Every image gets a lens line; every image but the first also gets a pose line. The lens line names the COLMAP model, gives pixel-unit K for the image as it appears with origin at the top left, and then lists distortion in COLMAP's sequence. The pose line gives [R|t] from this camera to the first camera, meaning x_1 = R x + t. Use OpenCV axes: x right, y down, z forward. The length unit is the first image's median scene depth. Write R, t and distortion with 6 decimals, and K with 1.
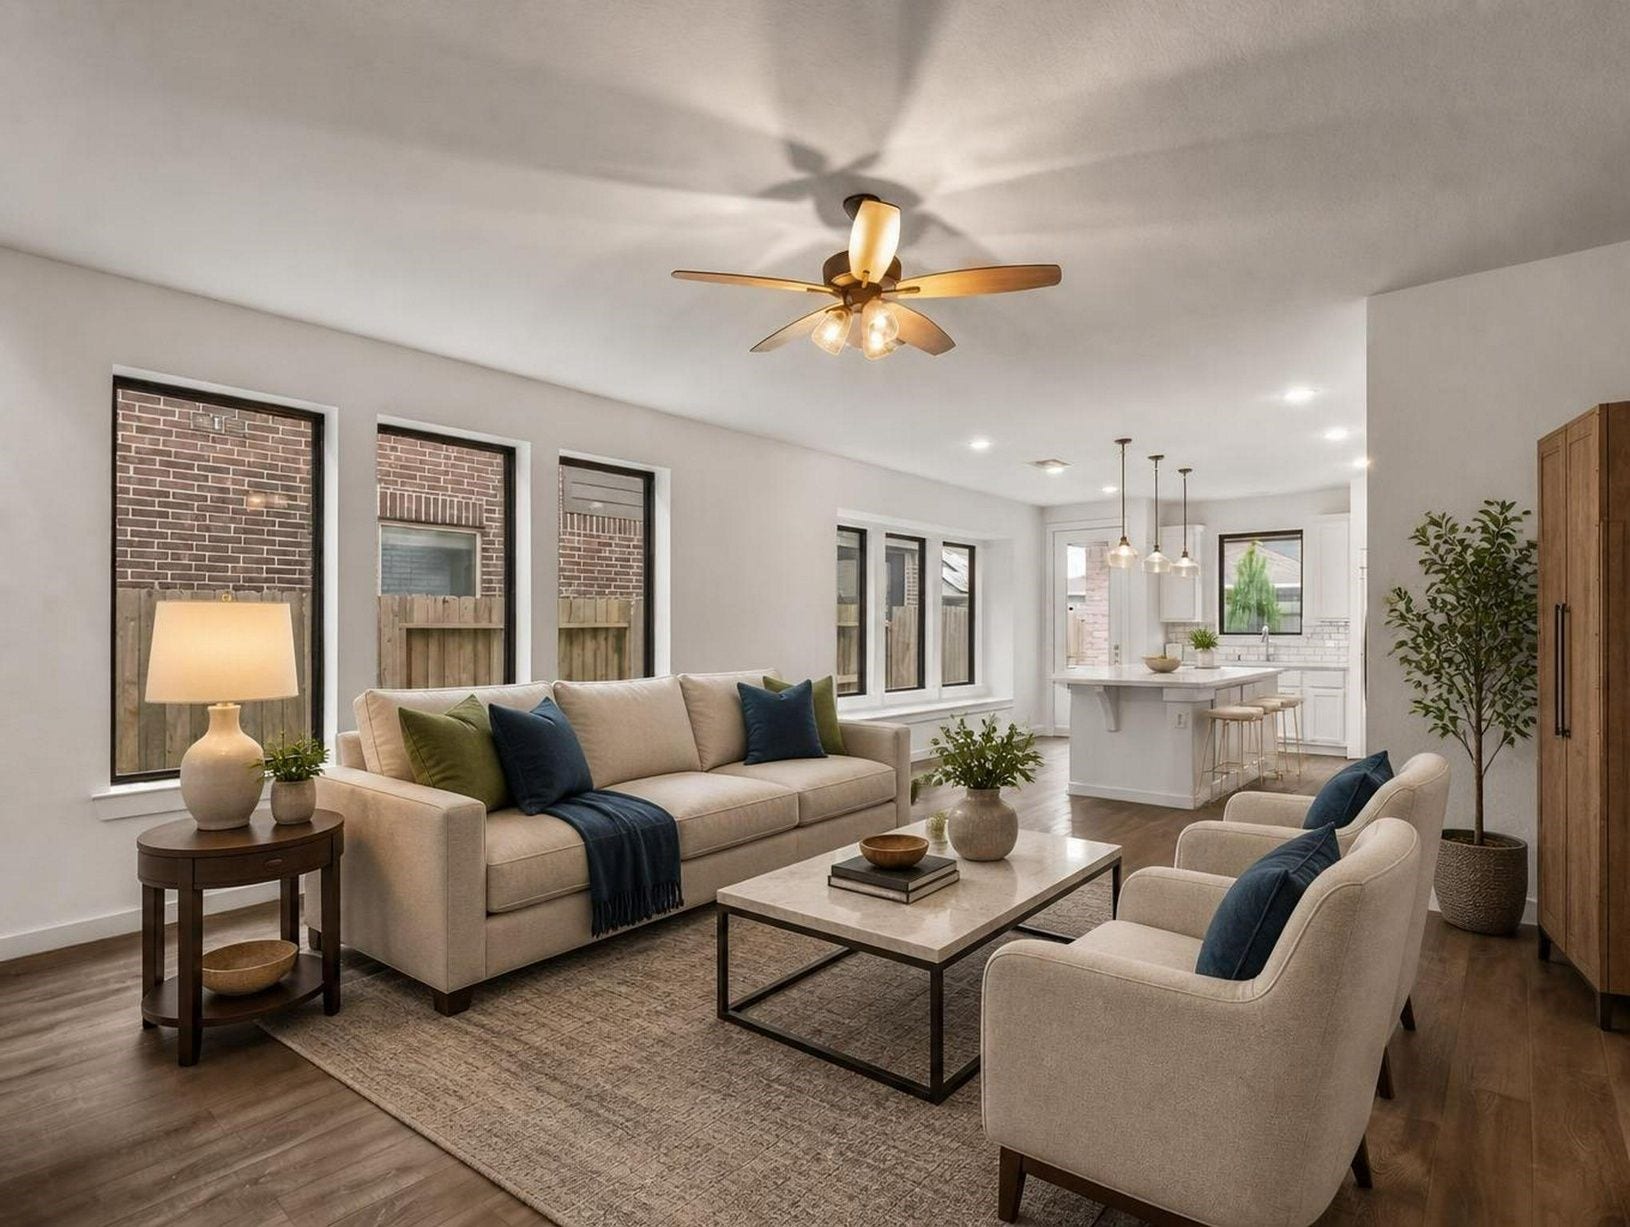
lens RADIAL K [[847.8, 0, 817.1], [0, 847.8, 640.0], [0, 0, 1]] dist [0.004857, 0.001854]
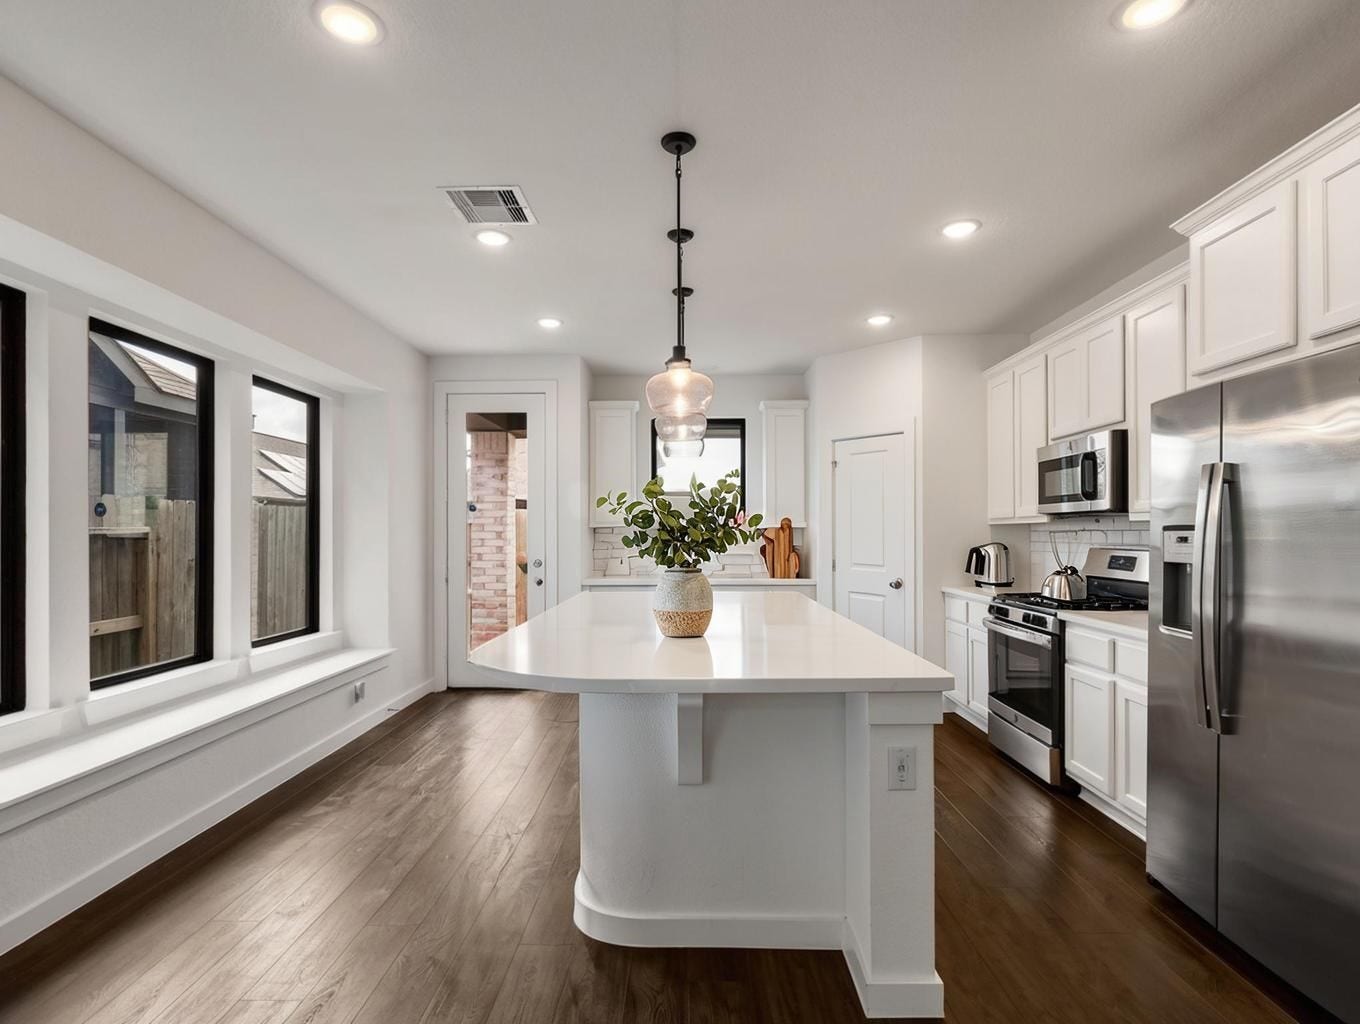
lens RADIAL K [[707.3, 0, 681.8], [0, 707.3, 534.1], [0, 0, 1]] dist [0.004857, 0.001854]
pose [[0.783331, -0.001883, 0.621602, 0.080234], [0.012061, 0.999853, -0.012171, -0.007524], [-0.621487, 0.017031, 0.783239, 0.476248]]
